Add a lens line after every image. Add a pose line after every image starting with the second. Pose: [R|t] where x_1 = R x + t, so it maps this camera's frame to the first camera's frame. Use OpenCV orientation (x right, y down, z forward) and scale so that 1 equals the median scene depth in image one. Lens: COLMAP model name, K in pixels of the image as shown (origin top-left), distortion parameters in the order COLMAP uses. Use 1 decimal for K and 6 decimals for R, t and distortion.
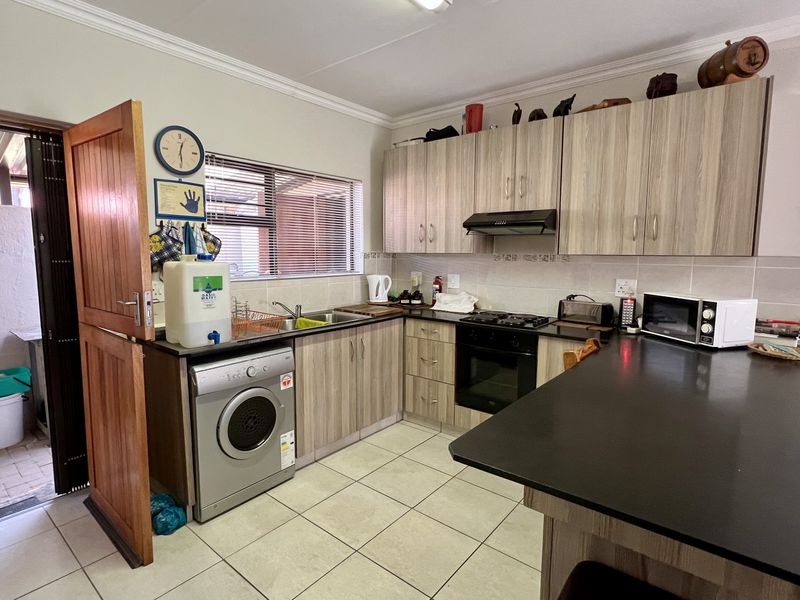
lens RADIAL K [[442.2, 0, 400.0], [0, 442.2, 300.0], [0, 0, 1]] dist [-0.014873, -0.001098]
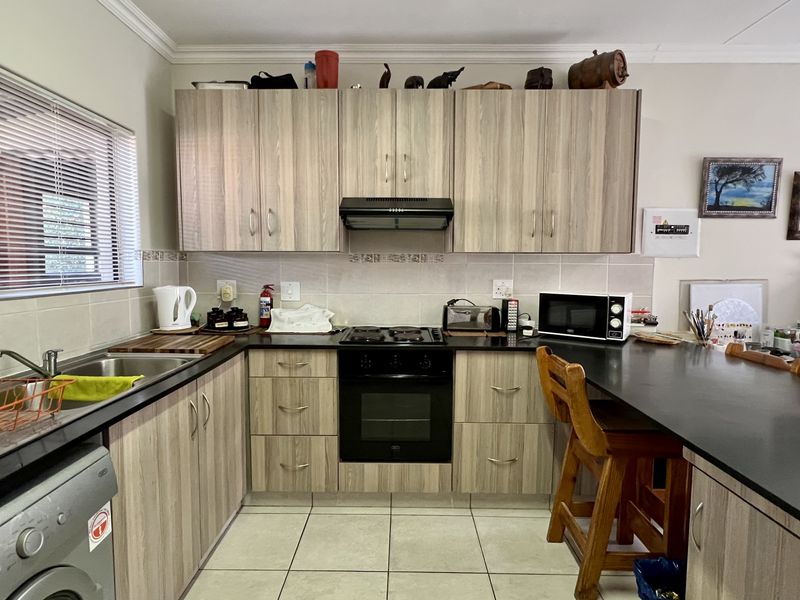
lens RADIAL K [[442.2, 0, 400.0], [0, 442.2, 300.0], [0, 0, 1]] dist [-0.014873, -0.001098]
pose [[0.768799, -0.052746, 0.637312, -0.239986], [0.070927, 0.997477, -0.003005, -0.015210], [-0.635546, 0.047513, 0.770600, 0.379709]]
